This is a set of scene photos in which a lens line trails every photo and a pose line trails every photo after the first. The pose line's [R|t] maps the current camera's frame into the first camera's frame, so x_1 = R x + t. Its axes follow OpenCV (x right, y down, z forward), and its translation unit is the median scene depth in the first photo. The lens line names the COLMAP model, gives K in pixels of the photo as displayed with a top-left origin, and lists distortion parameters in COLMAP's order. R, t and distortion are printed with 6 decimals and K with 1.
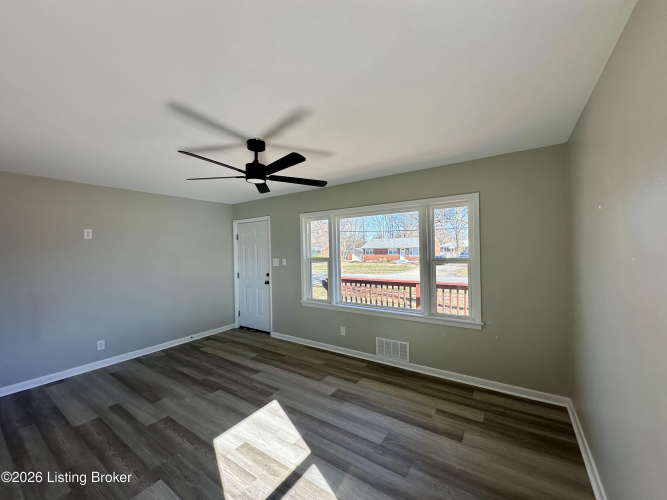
lens RADIAL K [[265.7, 0, 335.9], [0, 265.7, 249.5], [0, 0, 1]] dist [-0.004748, 0.000492]
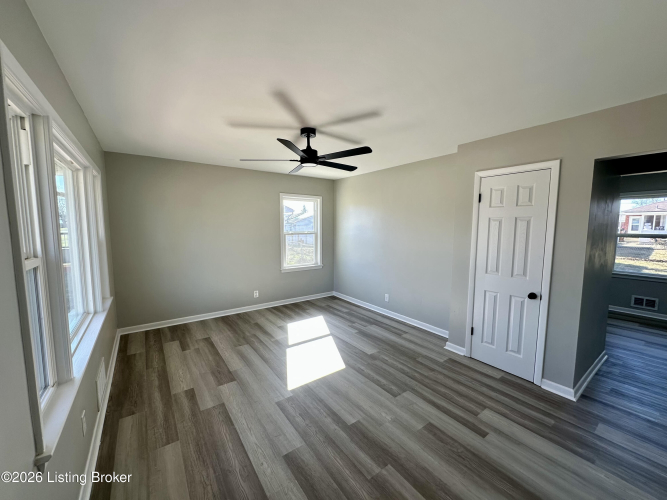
lens RADIAL K [[265.7, 0, 332.1], [0, 265.7, 248.3], [0, 0, 1]] dist [-0.004748, 0.000492]
pose [[-0.934632, -0.015773, 0.355267, -0.615924], [0.013445, 0.996734, 0.079623, 0.010096], [-0.355363, 0.079195, -0.931367, 1.575972]]
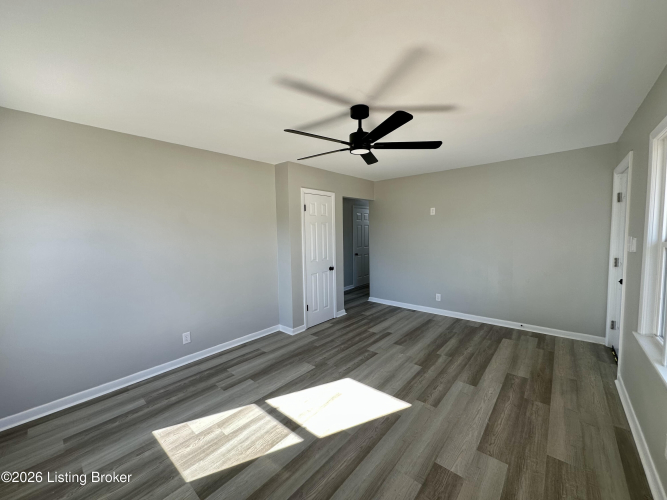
lens RADIAL K [[265.7, 0, 333.9], [0, 265.7, 250.5], [0, 0, 1]] dist [-0.004748, 0.000492]
pose [[-0.126113, 0.096066, -0.987353, 0.515162], [0.022999, 0.995316, 0.093903, 0.000256], [0.991749, -0.010866, -0.127732, 0.780065]]
